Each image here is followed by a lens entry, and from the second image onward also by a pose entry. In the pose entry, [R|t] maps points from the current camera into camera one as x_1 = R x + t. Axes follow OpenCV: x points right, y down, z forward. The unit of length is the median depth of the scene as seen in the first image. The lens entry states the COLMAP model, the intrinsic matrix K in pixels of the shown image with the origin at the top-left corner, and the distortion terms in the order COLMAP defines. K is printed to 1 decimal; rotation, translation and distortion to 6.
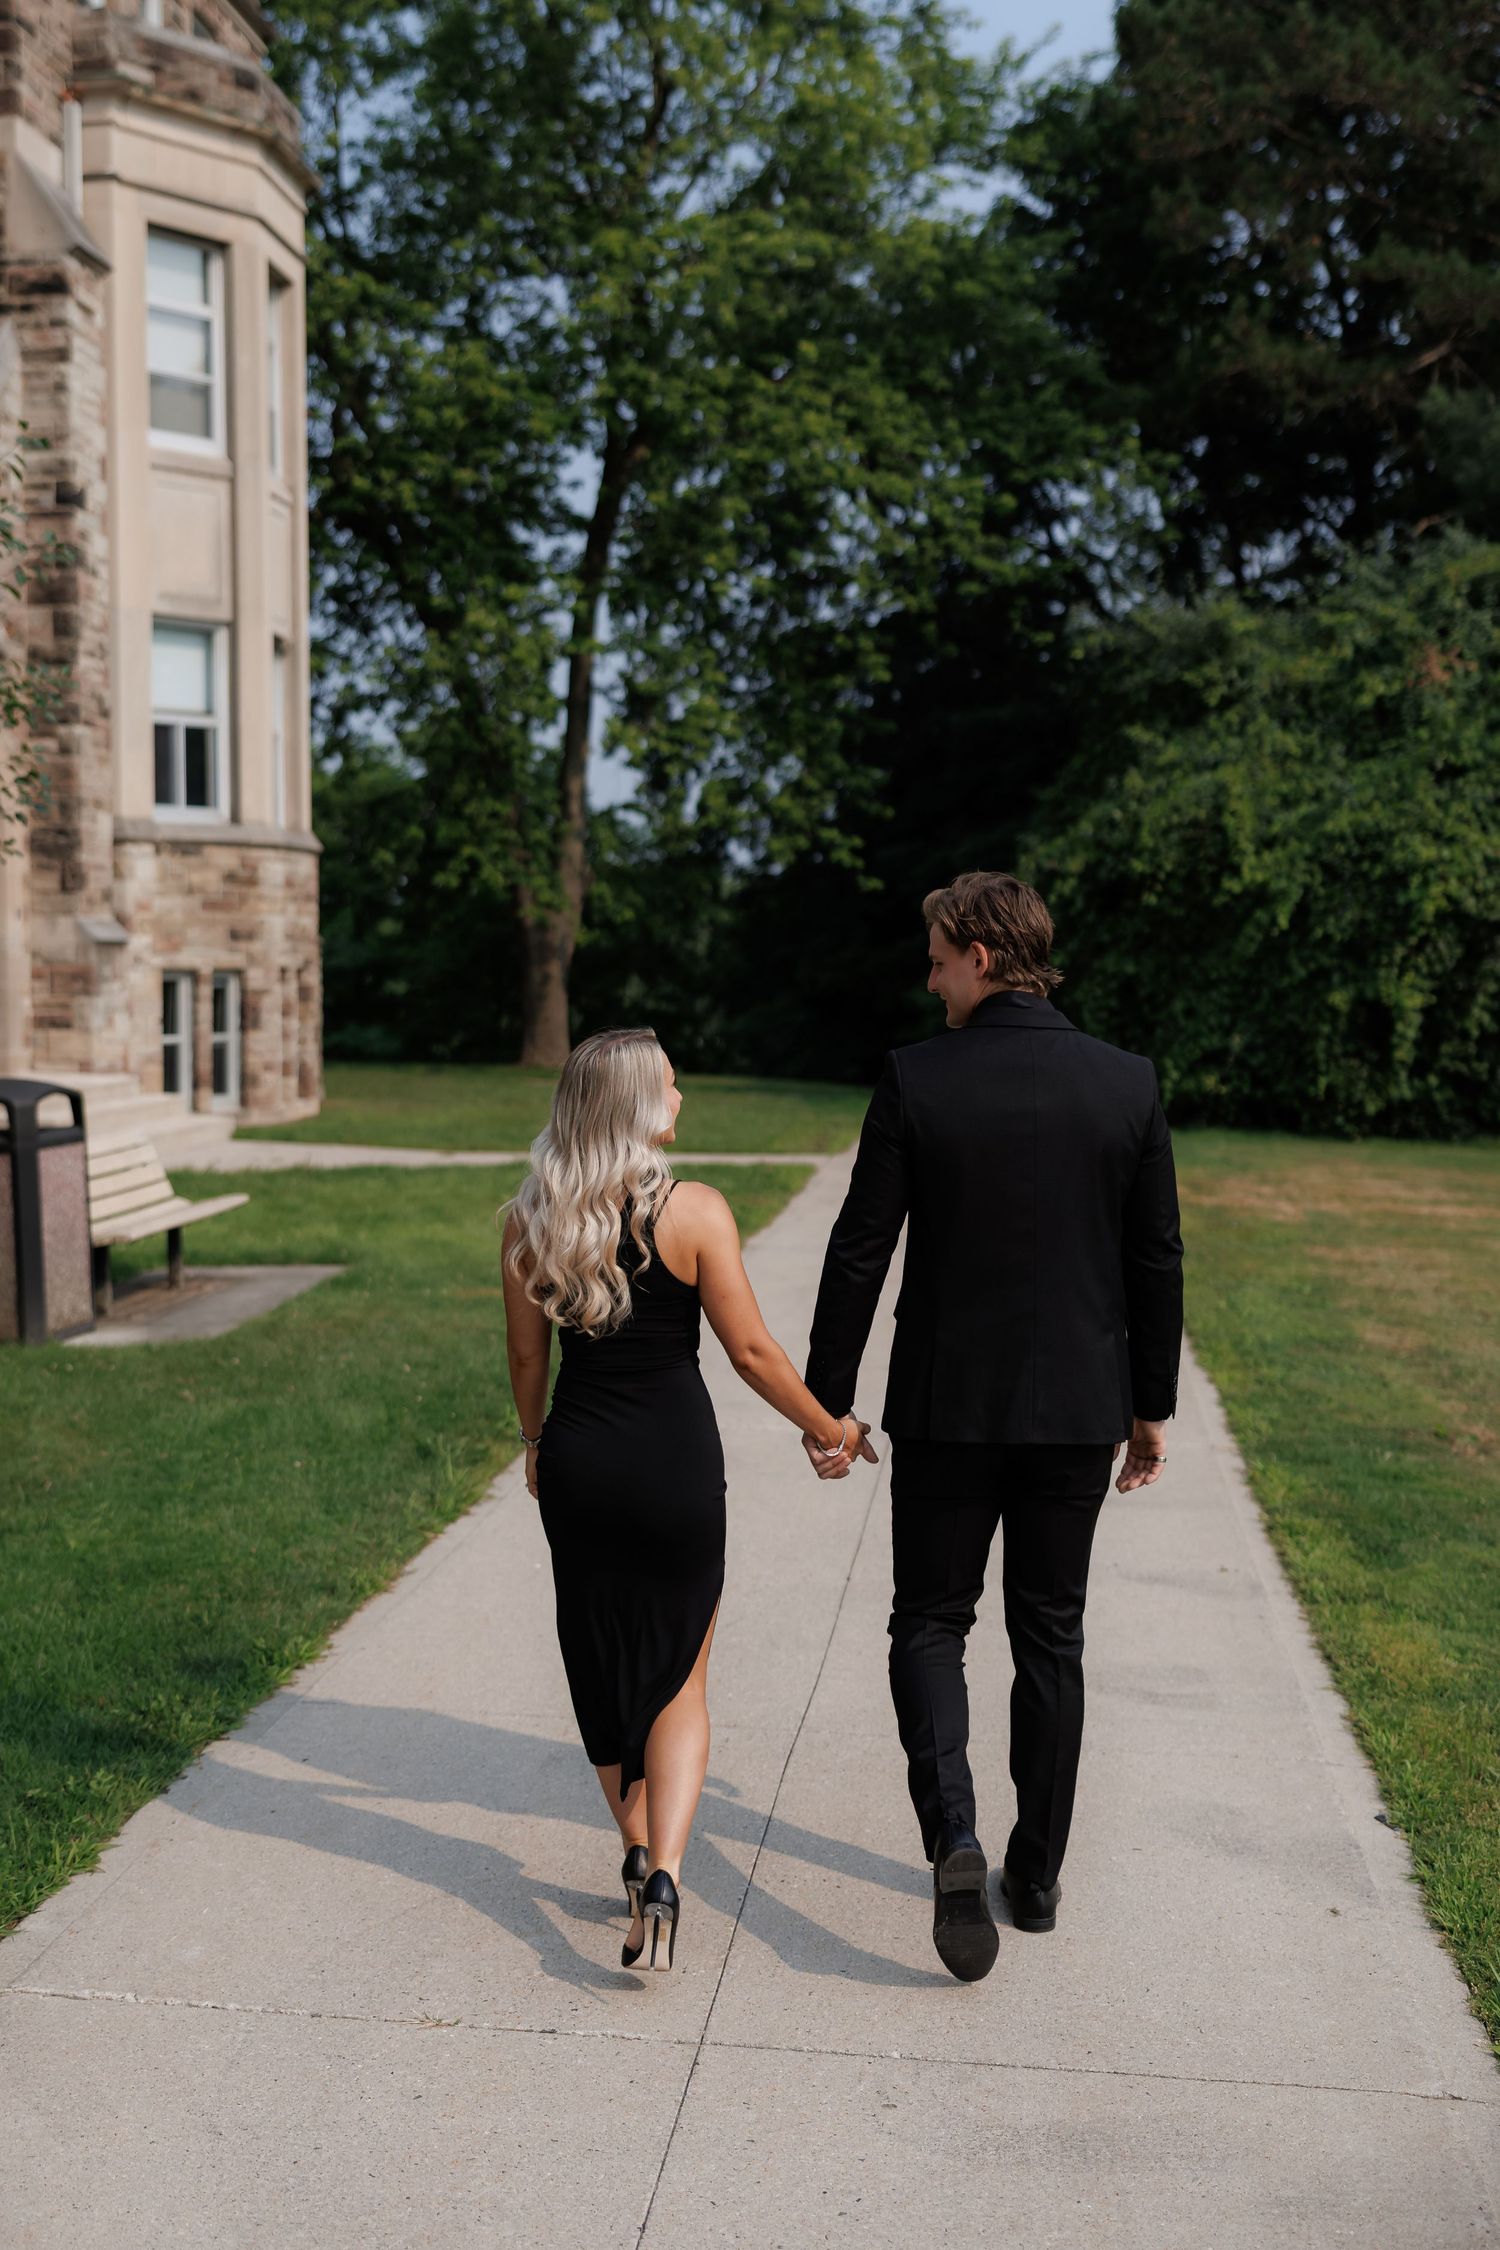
lens RADIAL K [[2562.6, 0, 745.8], [0, 2562.6, 1070.3], [0, 0, 1]] dist [0.008057, 0.035556]
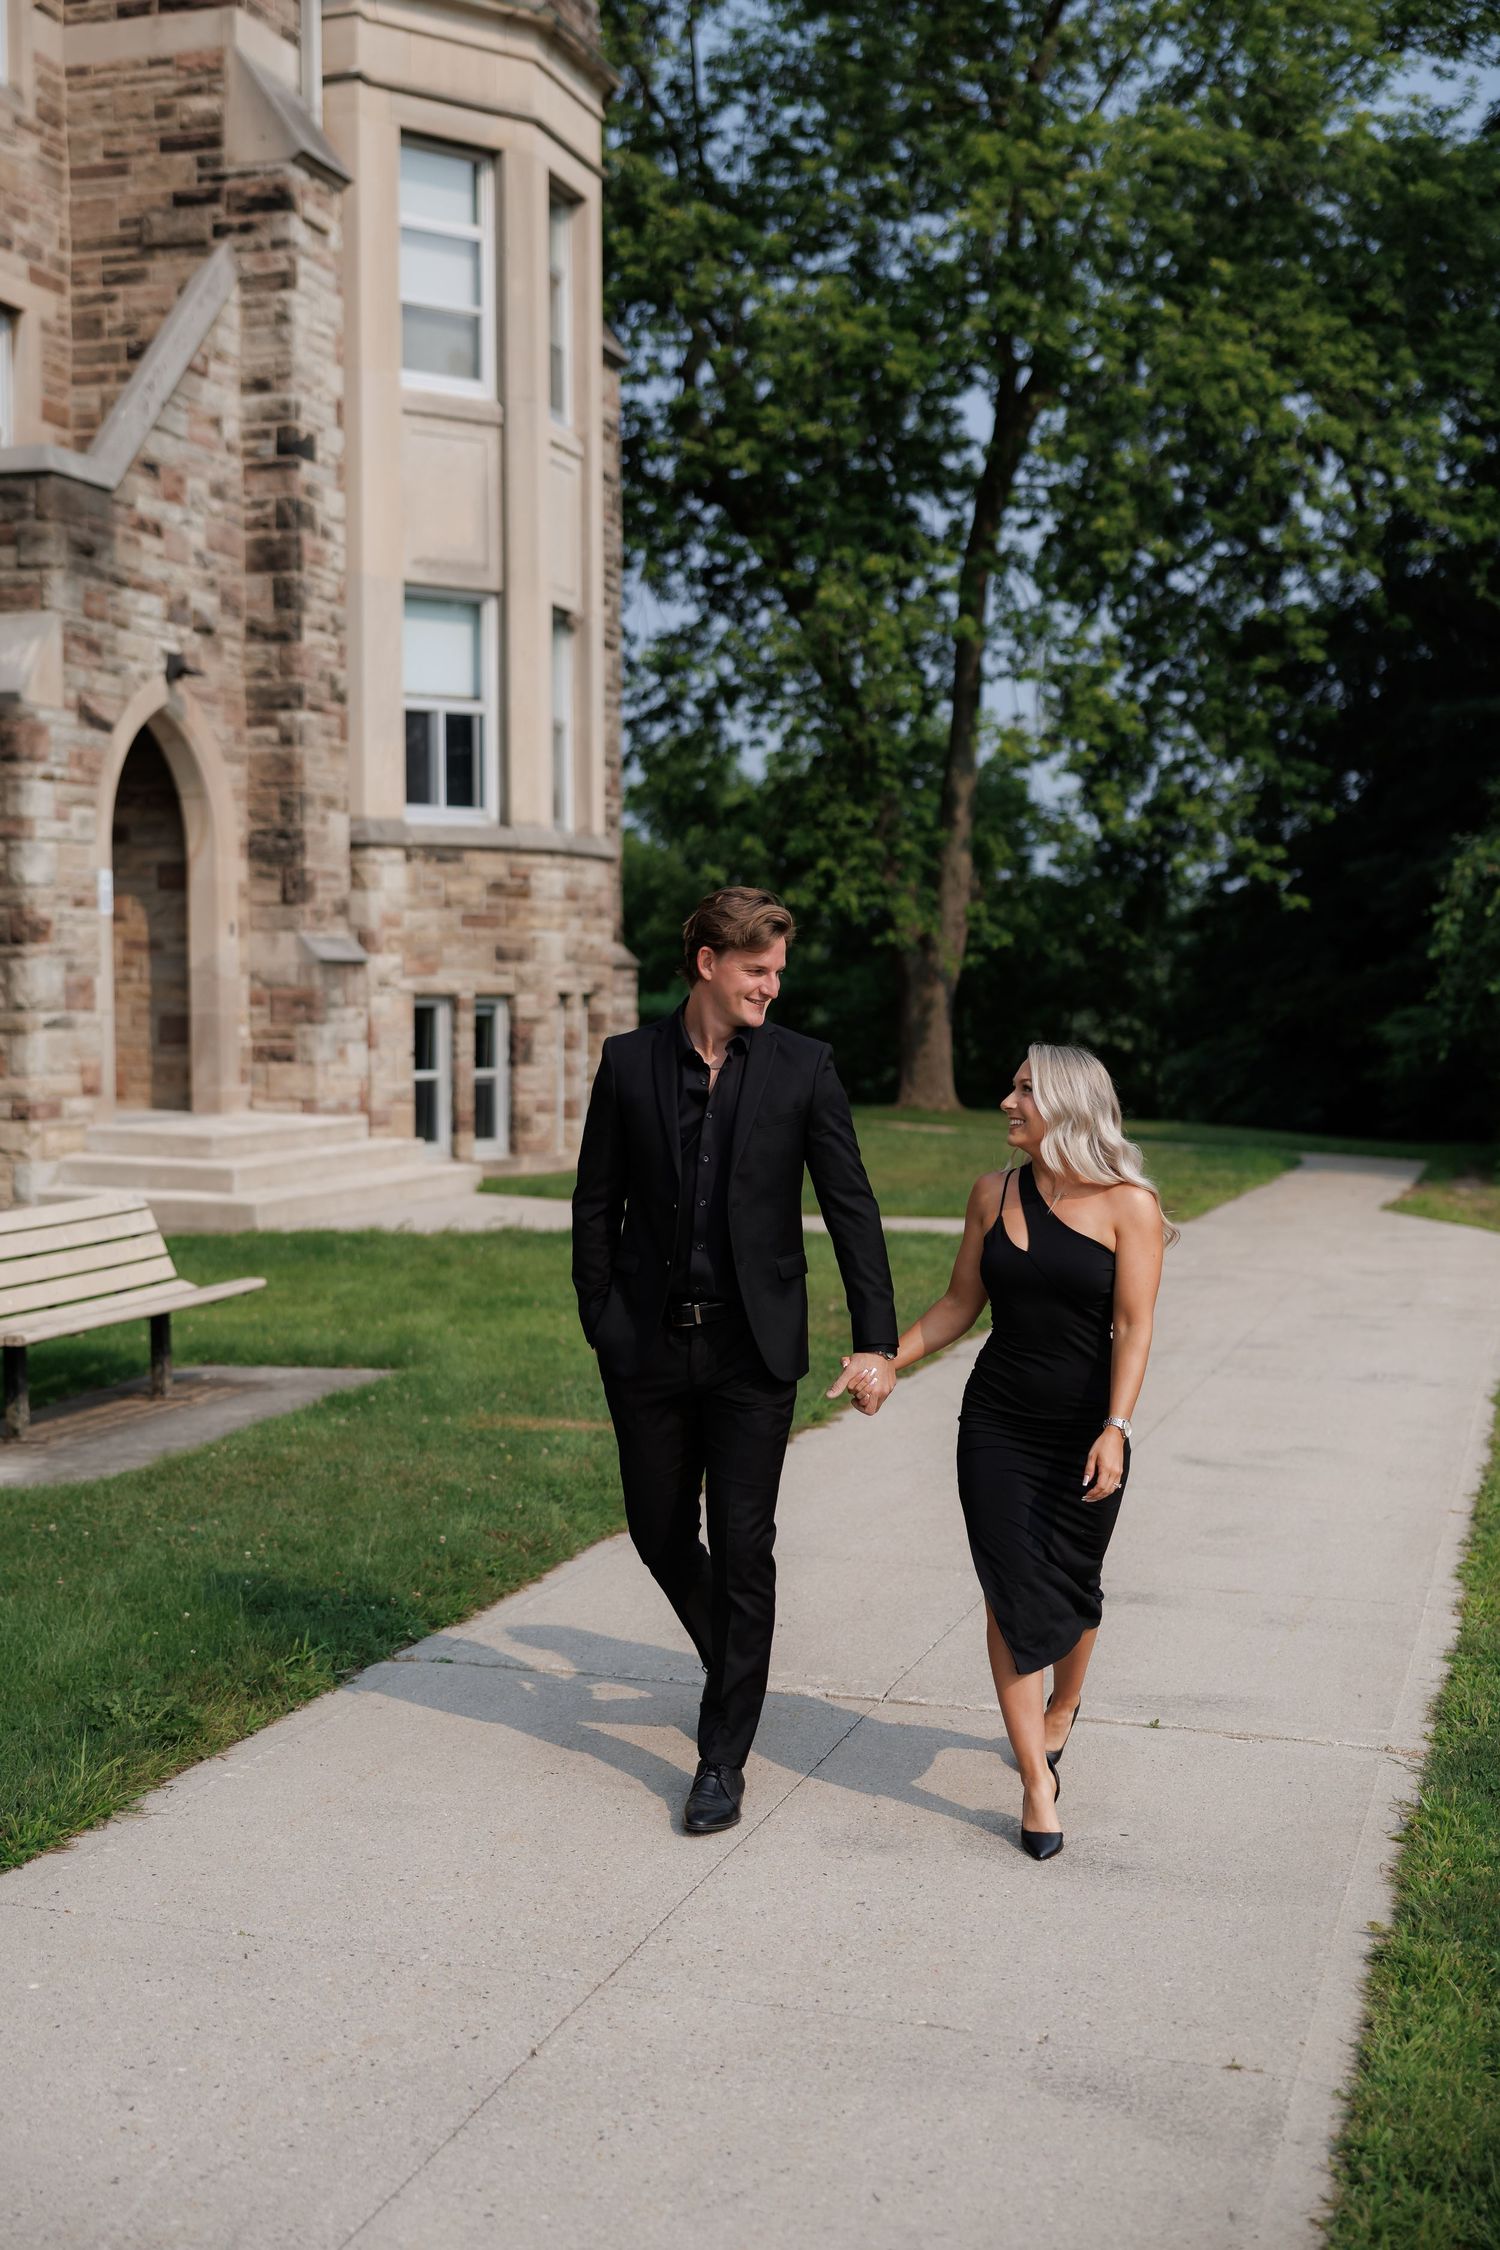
lens RADIAL K [[2608.8, 0, 826.4], [0, 2608.8, 1185.2], [0, 0, 1]] dist [-0.026551, 0.030529]
pose [[0.983114, 0.013986, -0.182459, 0.071004], [-0.008936, 0.999555, 0.028472, -0.001013], [0.182776, -0.026360, 0.982801, 0.154908]]
